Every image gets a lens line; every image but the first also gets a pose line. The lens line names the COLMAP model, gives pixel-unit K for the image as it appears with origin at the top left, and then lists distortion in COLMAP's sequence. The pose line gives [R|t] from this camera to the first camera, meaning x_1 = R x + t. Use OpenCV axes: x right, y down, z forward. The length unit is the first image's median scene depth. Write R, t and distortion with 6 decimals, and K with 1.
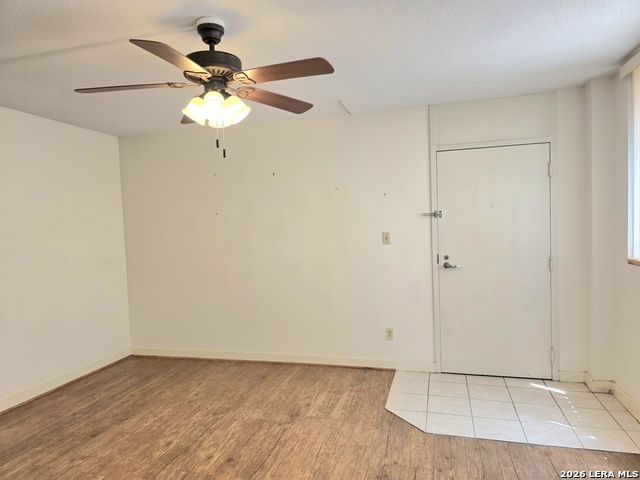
lens RADIAL K [[425.5, 0, 320.0], [0, 425.5, 240.0], [0, 0, 1]] dist [0.049825, -0.035912]
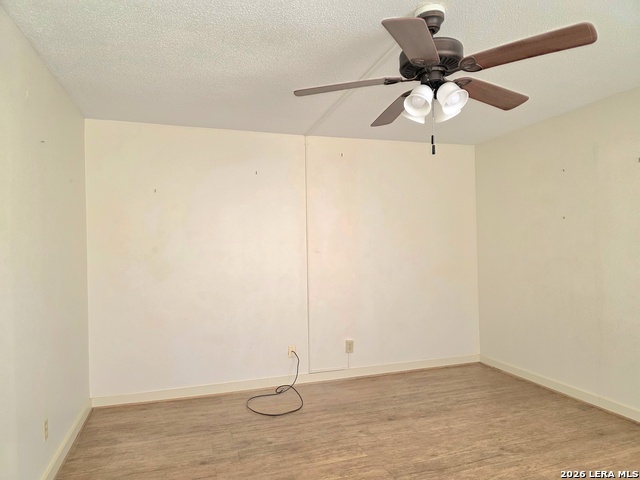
lens RADIAL K [[425.5, 0, 320.0], [0, 425.5, 240.0], [0, 0, 1]] dist [0.049825, -0.035912]
pose [[0.574578, 0.018352, -0.818244, 0.229675], [-0.032844, 0.999460, -0.000647, -0.003969], [0.817790, 0.027246, 0.574871, 0.169981]]
